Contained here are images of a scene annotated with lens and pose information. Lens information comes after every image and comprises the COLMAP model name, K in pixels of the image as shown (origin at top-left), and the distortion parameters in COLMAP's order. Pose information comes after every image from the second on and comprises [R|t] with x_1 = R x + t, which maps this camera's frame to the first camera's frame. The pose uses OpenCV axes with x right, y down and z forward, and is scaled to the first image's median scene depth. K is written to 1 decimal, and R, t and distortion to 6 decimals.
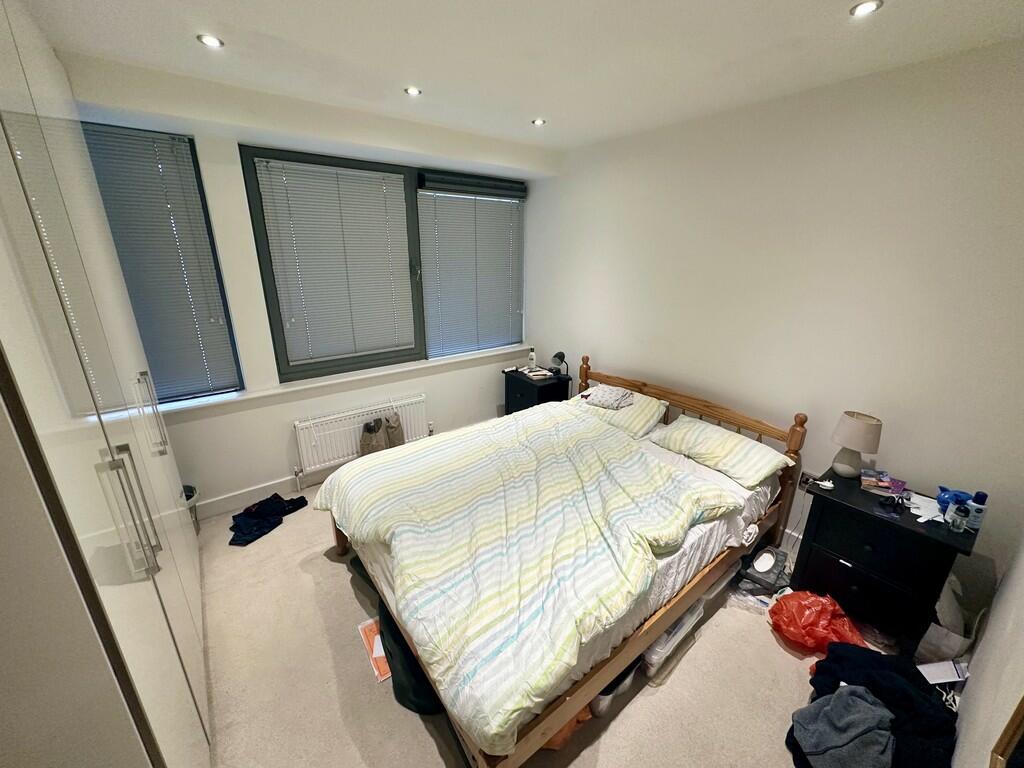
lens RADIAL K [[409.3, 0, 508.2], [0, 409.3, 386.3], [0, 0, 1]] dist [-0.004237, -0.000115]
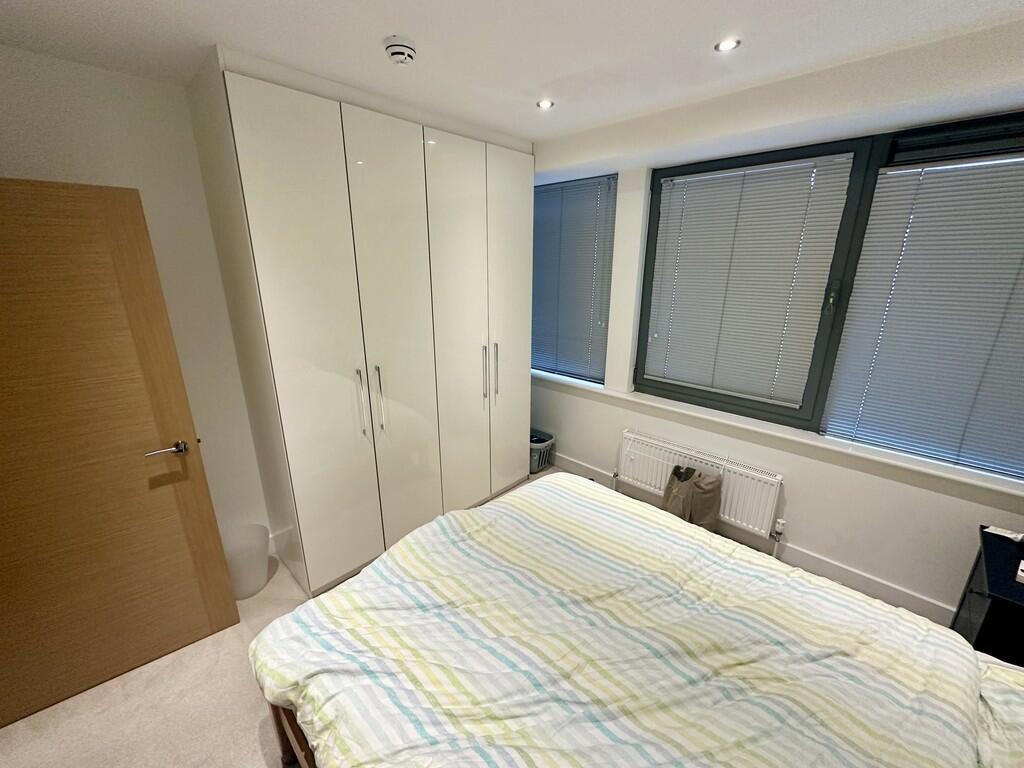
lens RADIAL K [[409.3, 0, 509.4], [0, 409.3, 380.7], [0, 0, 1]] dist [-0.004237, -0.000115]
pose [[0.146578, 0.269906, -0.951665, 0.375104], [-0.310802, 0.925902, 0.214728, -0.152274], [0.939104, 0.264305, 0.219604, 0.443451]]
